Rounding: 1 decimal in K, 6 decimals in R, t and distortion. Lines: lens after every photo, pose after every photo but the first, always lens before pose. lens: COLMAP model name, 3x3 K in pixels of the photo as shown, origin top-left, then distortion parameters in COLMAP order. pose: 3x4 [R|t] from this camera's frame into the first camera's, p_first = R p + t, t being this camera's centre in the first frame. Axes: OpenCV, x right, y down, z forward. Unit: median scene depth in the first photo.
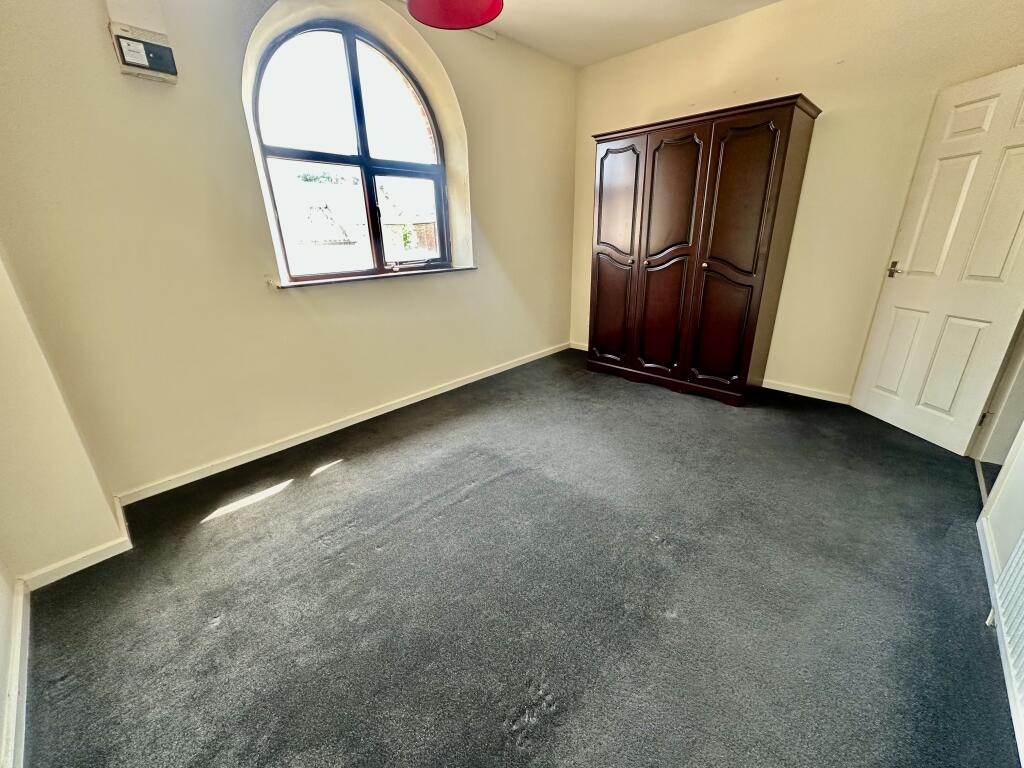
lens RADIAL K [[408.1, 0, 510.7], [0, 408.1, 382.7], [0, 0, 1]] dist [-0.000107, -0.000206]
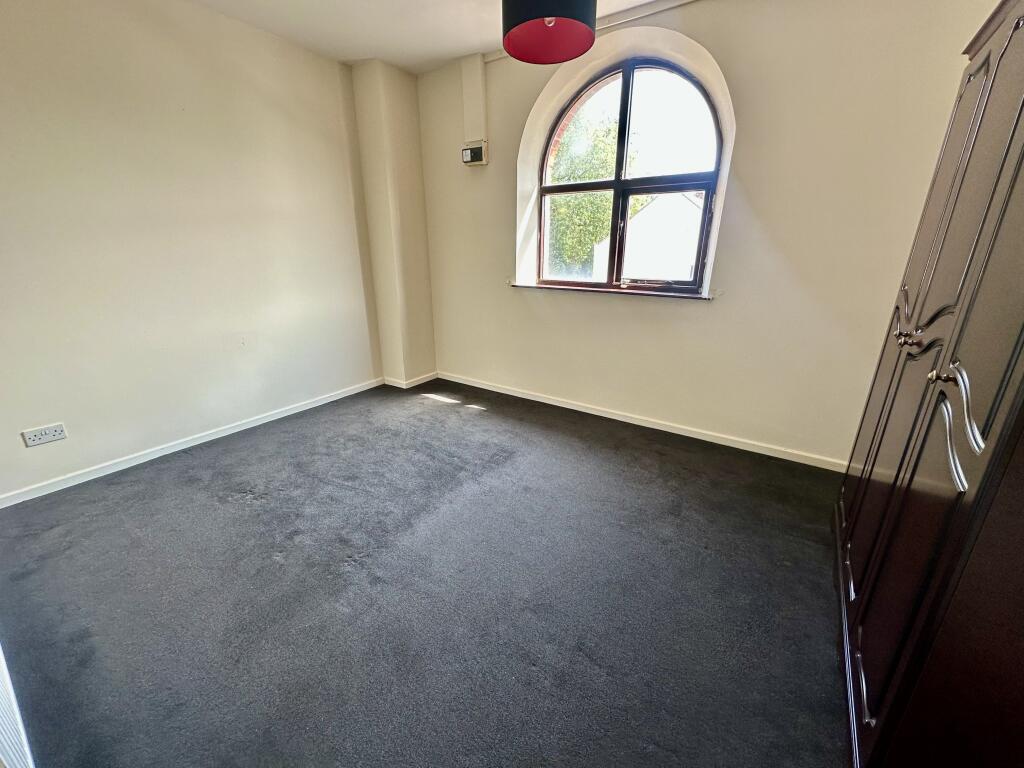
lens RADIAL K [[408.1, 0, 510.7], [0, 408.1, 382.7], [0, 0, 1]] dist [-0.000107, -0.000206]
pose [[0.151947, 0.337189, -0.929094, 0.793911], [-0.342639, 0.899688, 0.270481, -0.274660], [0.927098, 0.277245, 0.252239, 0.630555]]
